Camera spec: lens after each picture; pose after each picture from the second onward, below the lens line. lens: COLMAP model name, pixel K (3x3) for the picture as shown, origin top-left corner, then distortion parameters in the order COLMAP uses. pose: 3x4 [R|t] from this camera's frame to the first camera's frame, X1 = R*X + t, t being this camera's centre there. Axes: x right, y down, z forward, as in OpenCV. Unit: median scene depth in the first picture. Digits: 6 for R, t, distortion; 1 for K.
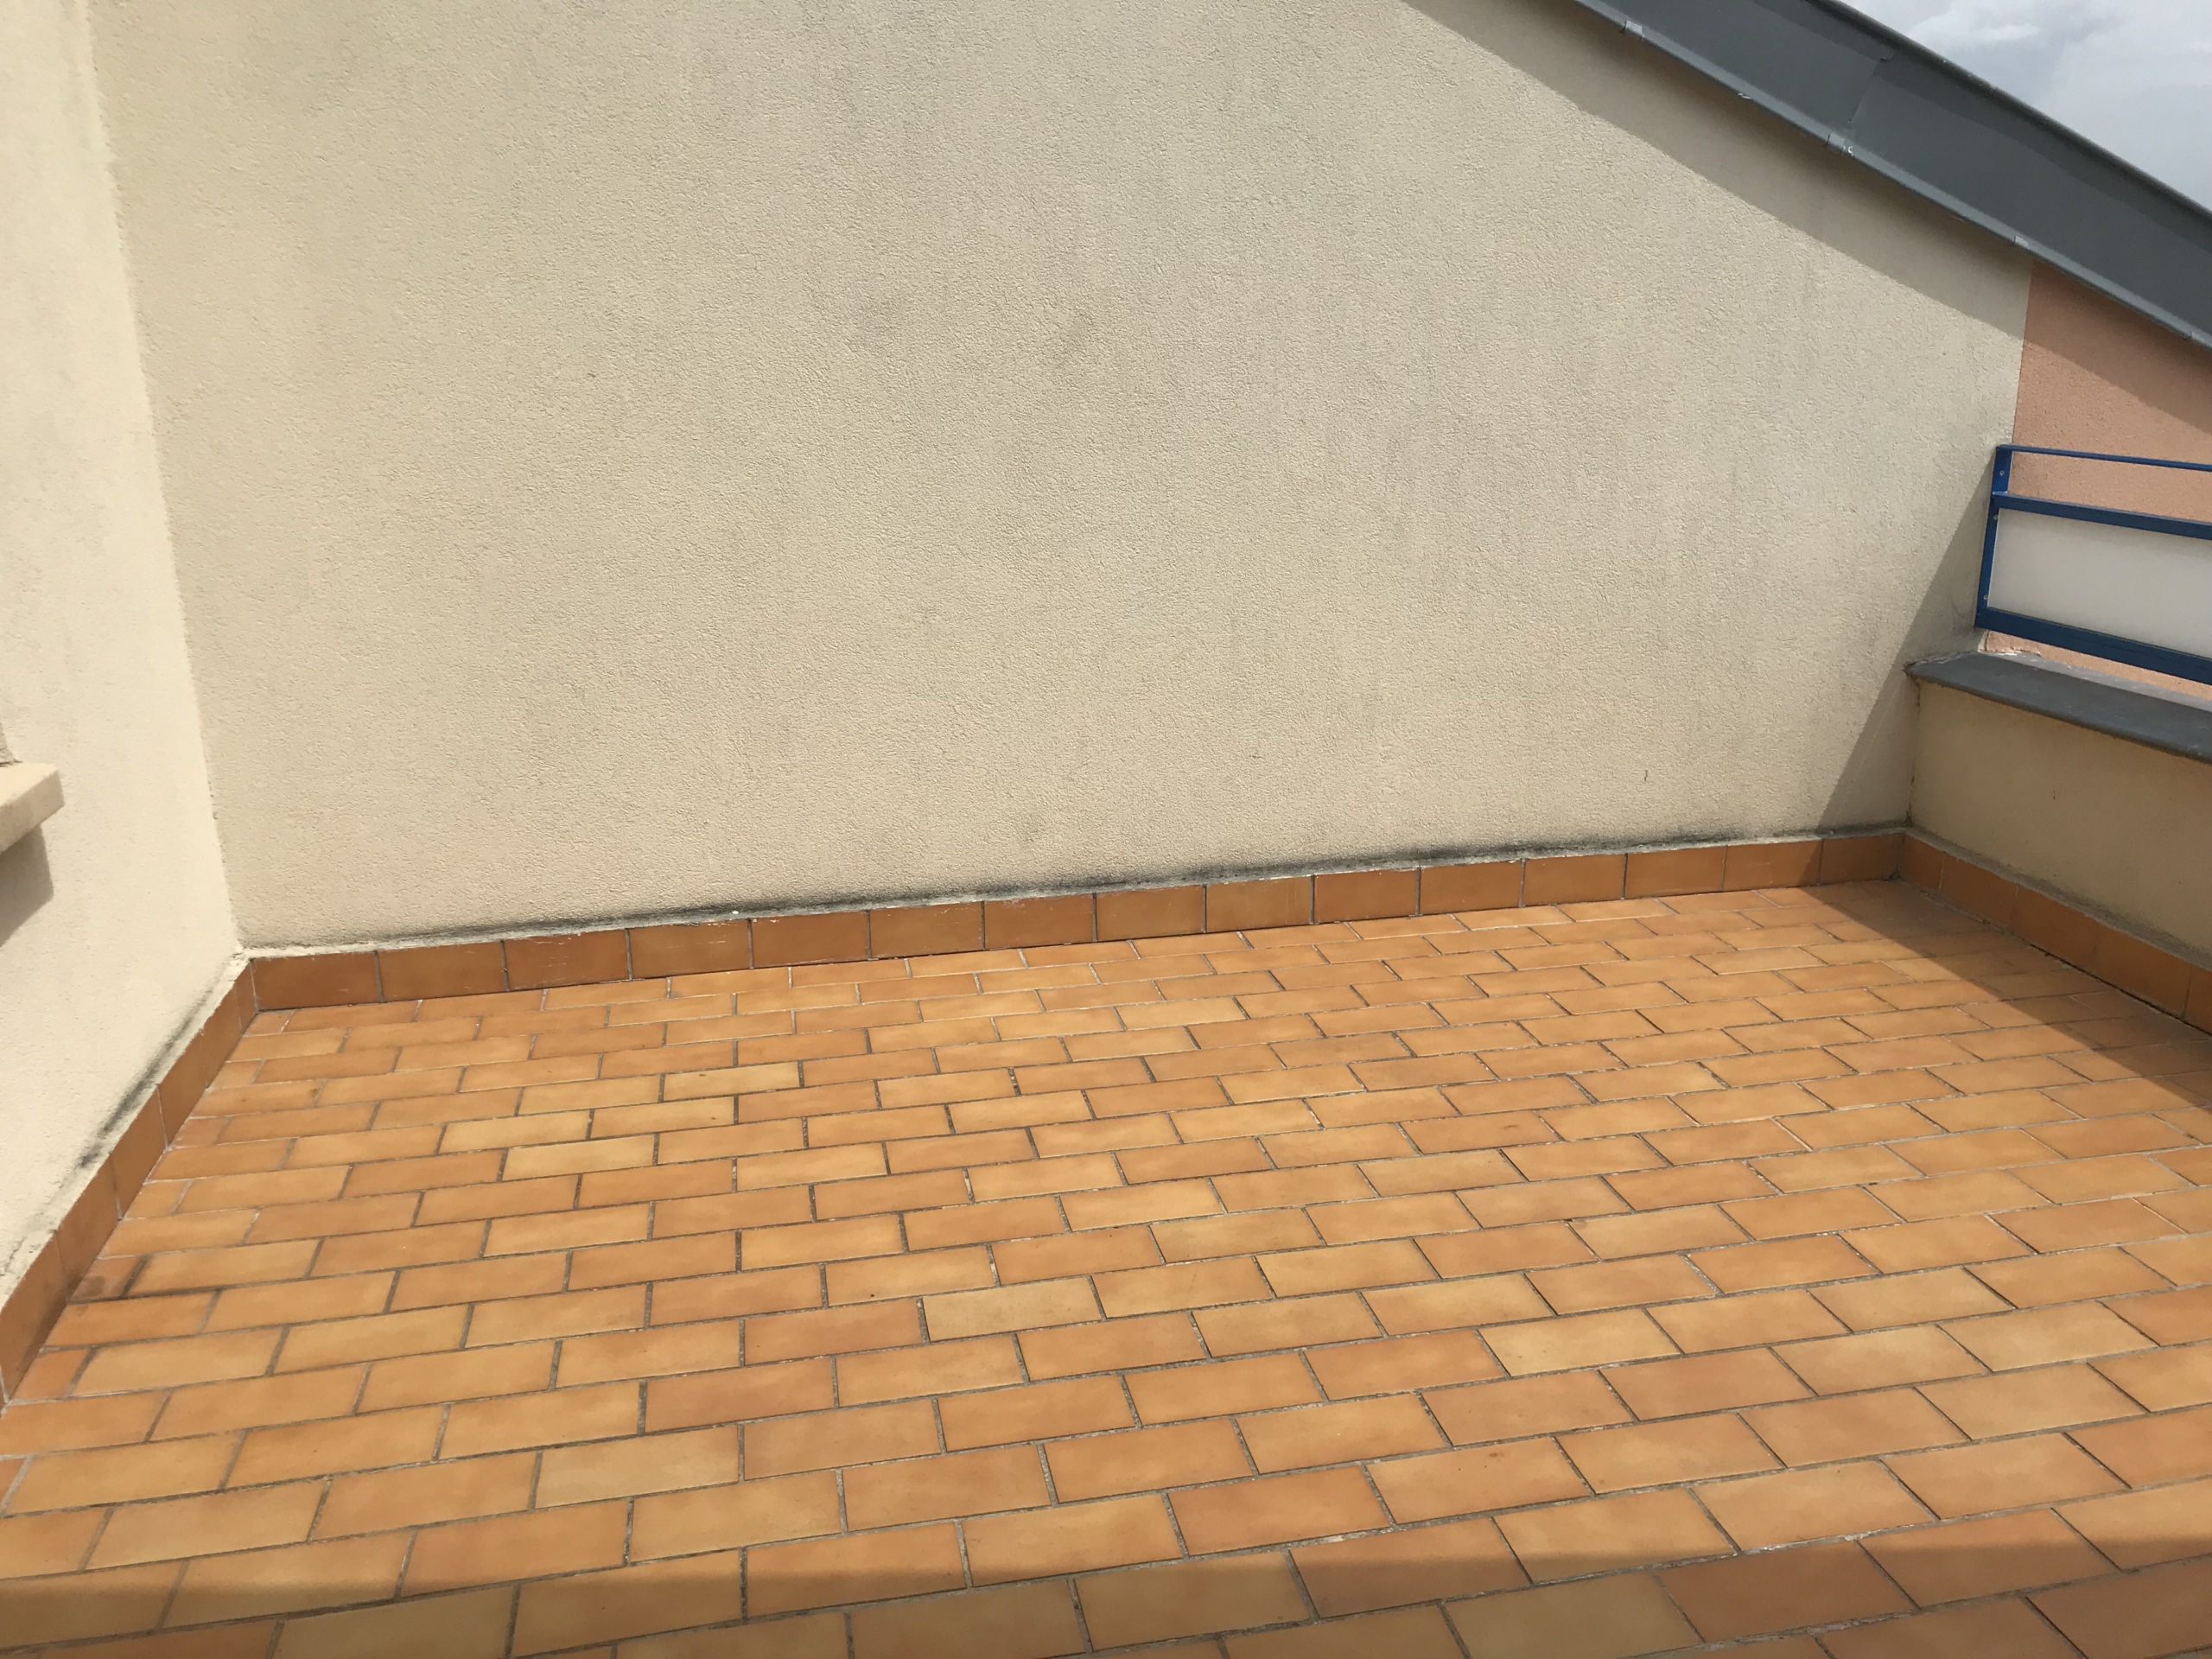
lens RADIAL K [[1836.4, 0, 1109.5], [0, 1836.4, 838.3], [0, 0, 1]] dist [0.033572, -0.009361]
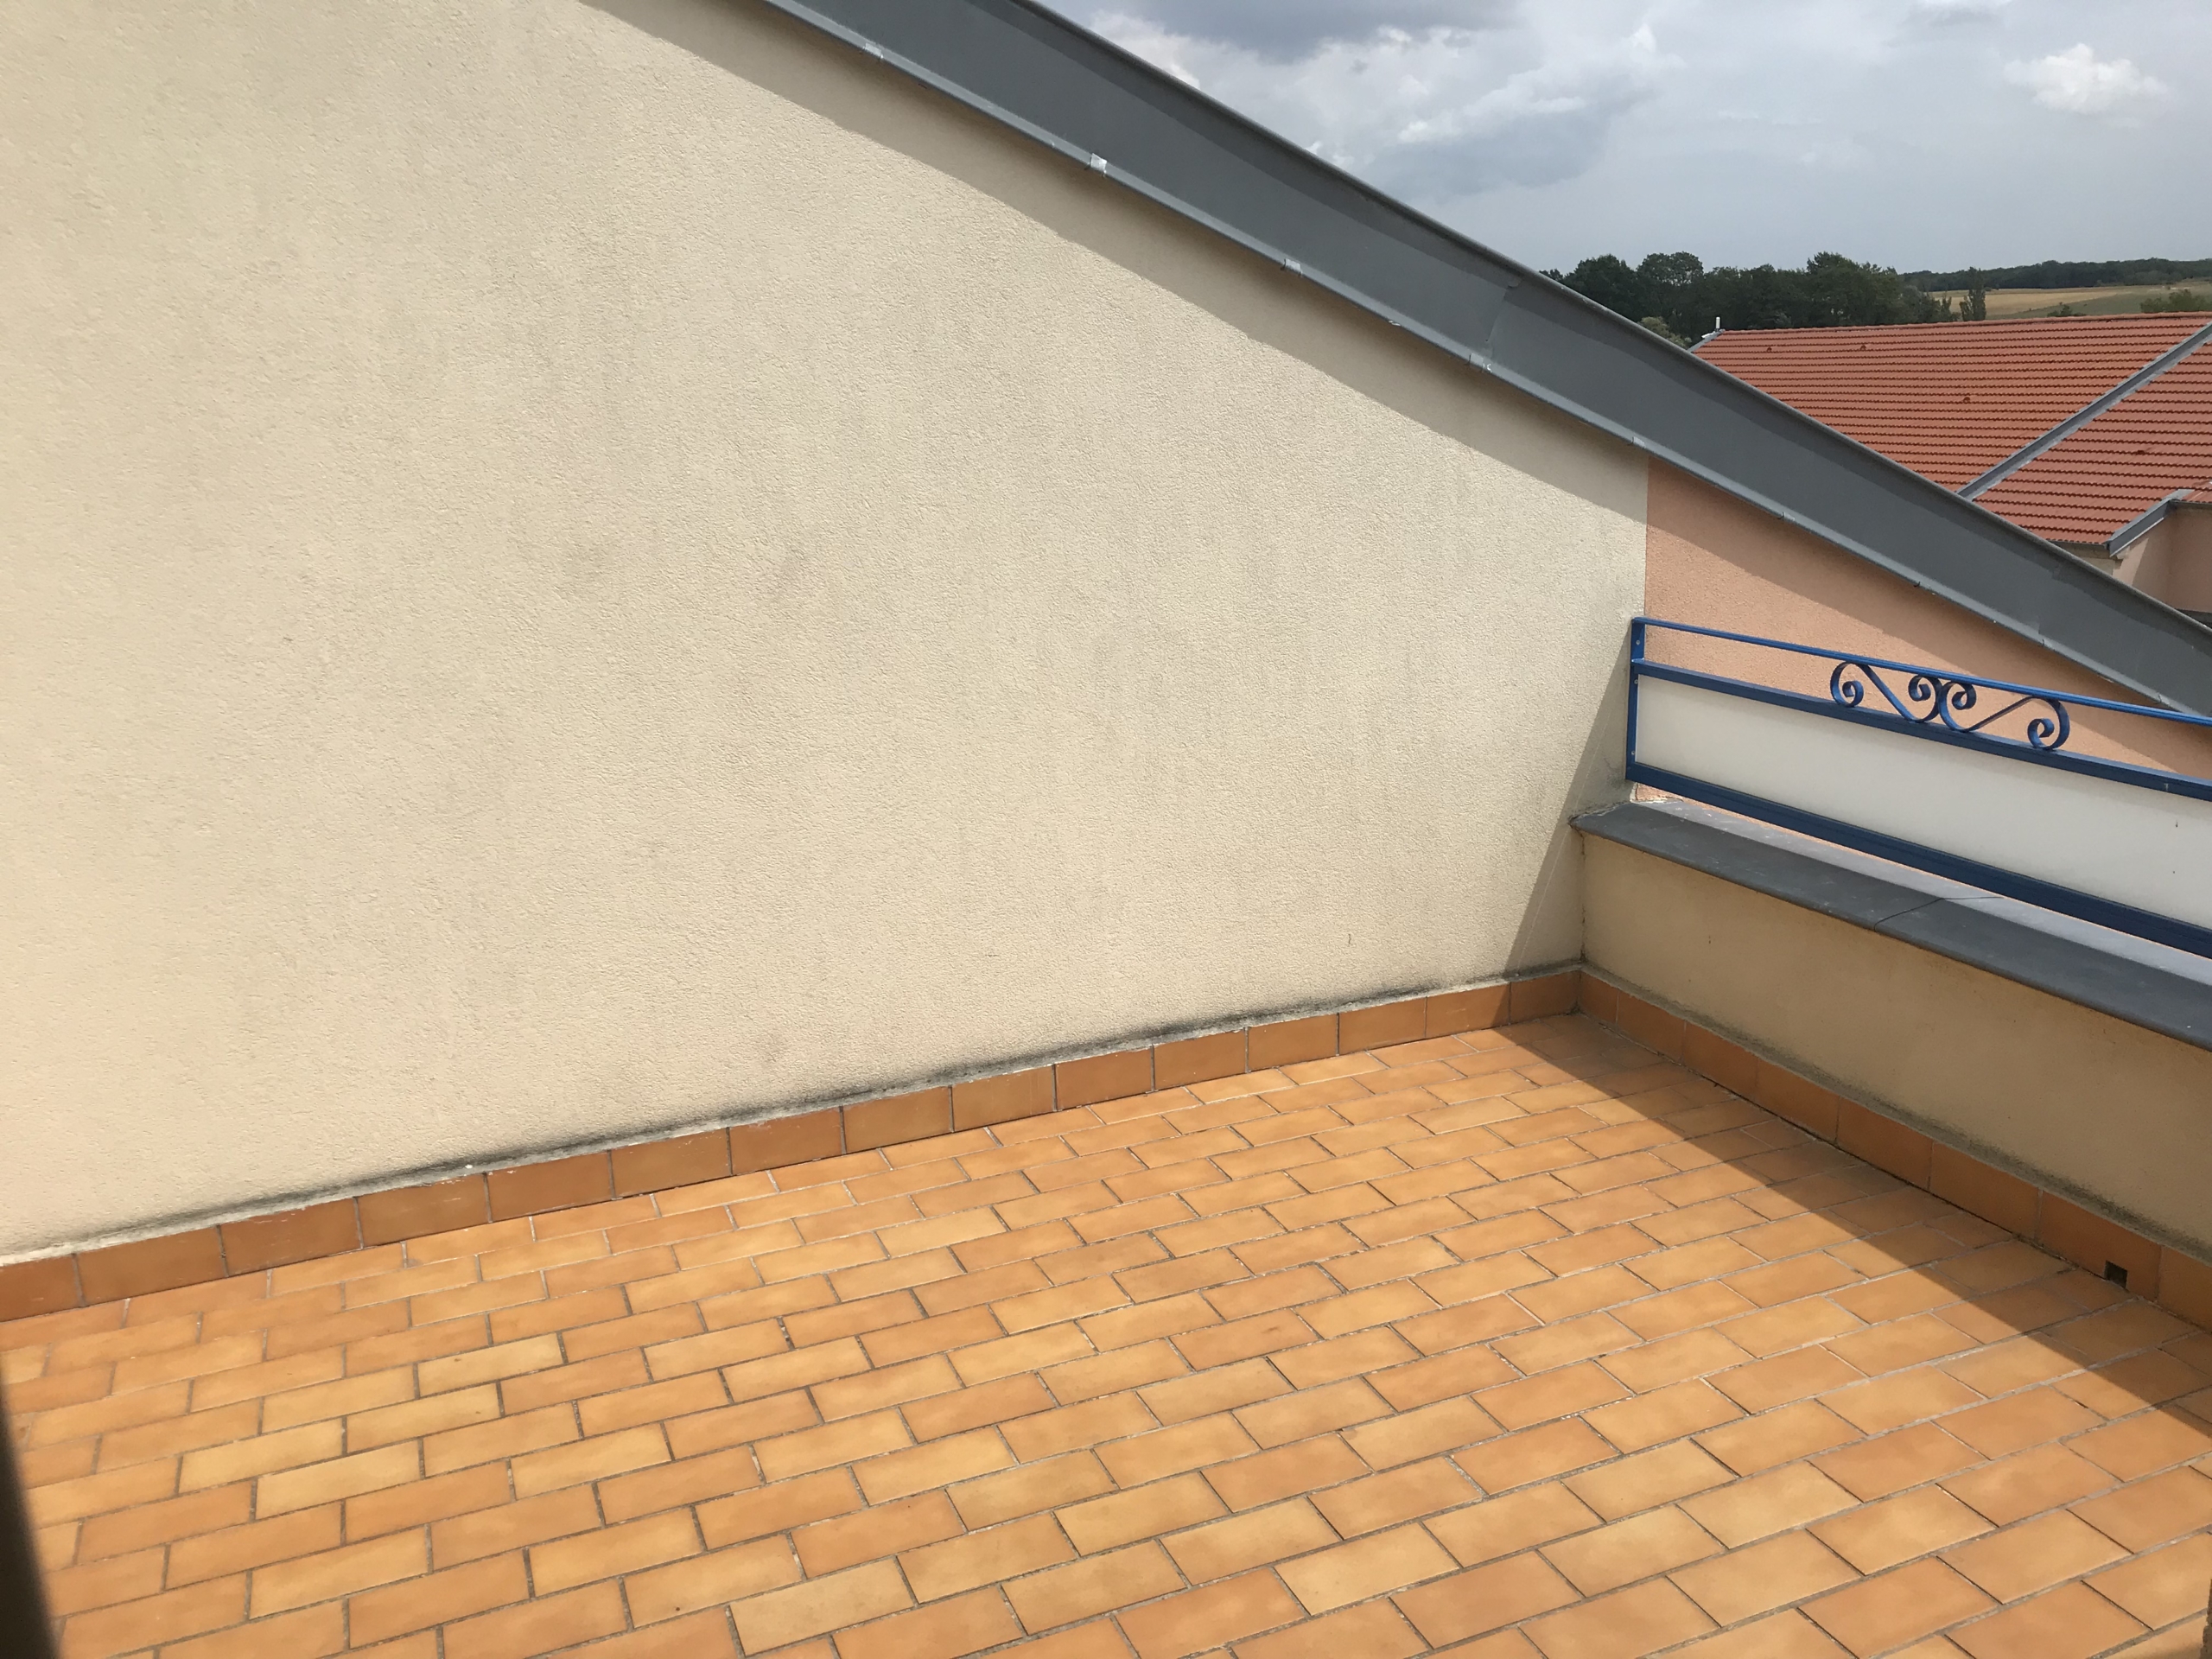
lens RADIAL K [[1836.4, 0, 1092.2], [0, 1836.4, 825.5], [0, 0, 1]] dist [0.033572, -0.009361]
pose [[0.982421, -0.068321, 0.173725, -0.040431], [0.073084, 0.997101, -0.021165, -0.101234], [-0.171776, 0.033489, 0.984567, -0.023838]]
